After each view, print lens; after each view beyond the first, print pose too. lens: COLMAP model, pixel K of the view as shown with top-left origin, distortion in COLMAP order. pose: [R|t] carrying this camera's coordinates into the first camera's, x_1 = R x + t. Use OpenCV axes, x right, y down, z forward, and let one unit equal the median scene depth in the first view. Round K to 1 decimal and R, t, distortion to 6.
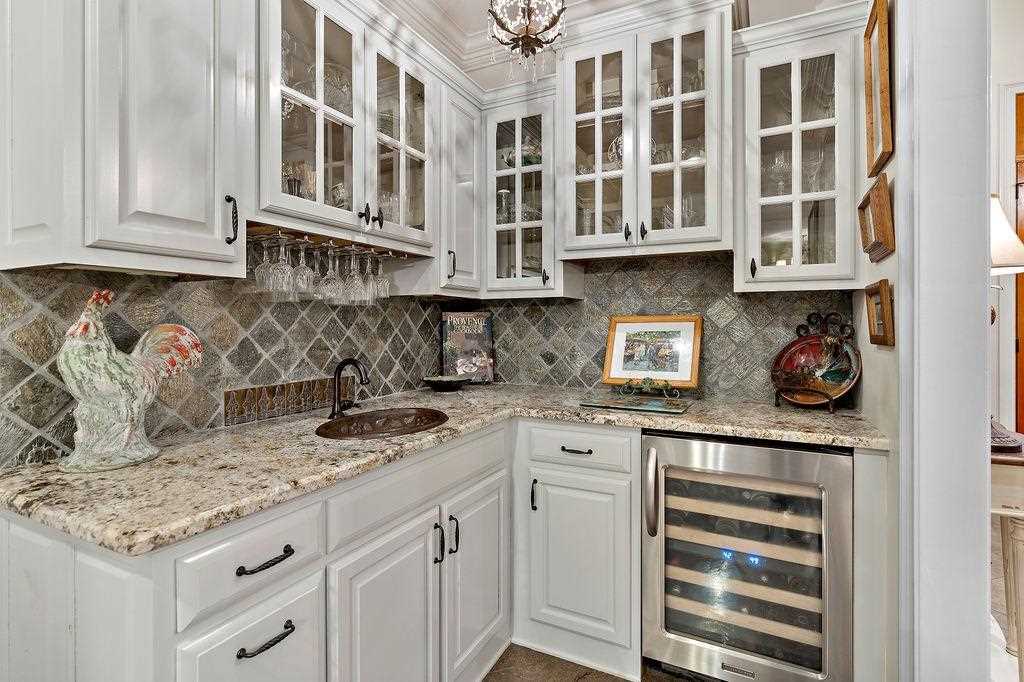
lens RADIAL K [[501.5, 0, 506.4], [0, 501.5, 329.9], [0, 0, 1]] dist [0.002872, 0.001440]
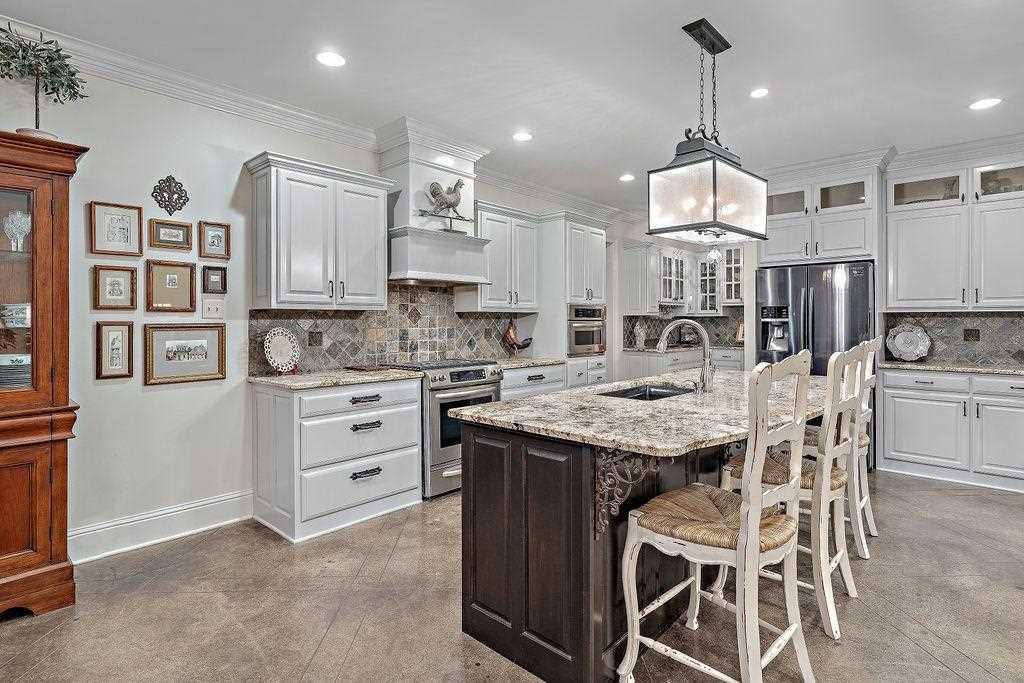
lens RADIAL K [[501.5, 0, 516.6], [0, 501.5, 321.7], [0, 0, 1]] dist [0.002872, 0.001440]
pose [[0.966858, 0.002410, -0.255304, -0.366349], [-0.003270, 0.999990, -0.002946, -0.014255], [0.255294, 0.003684, 0.966856, -2.634739]]
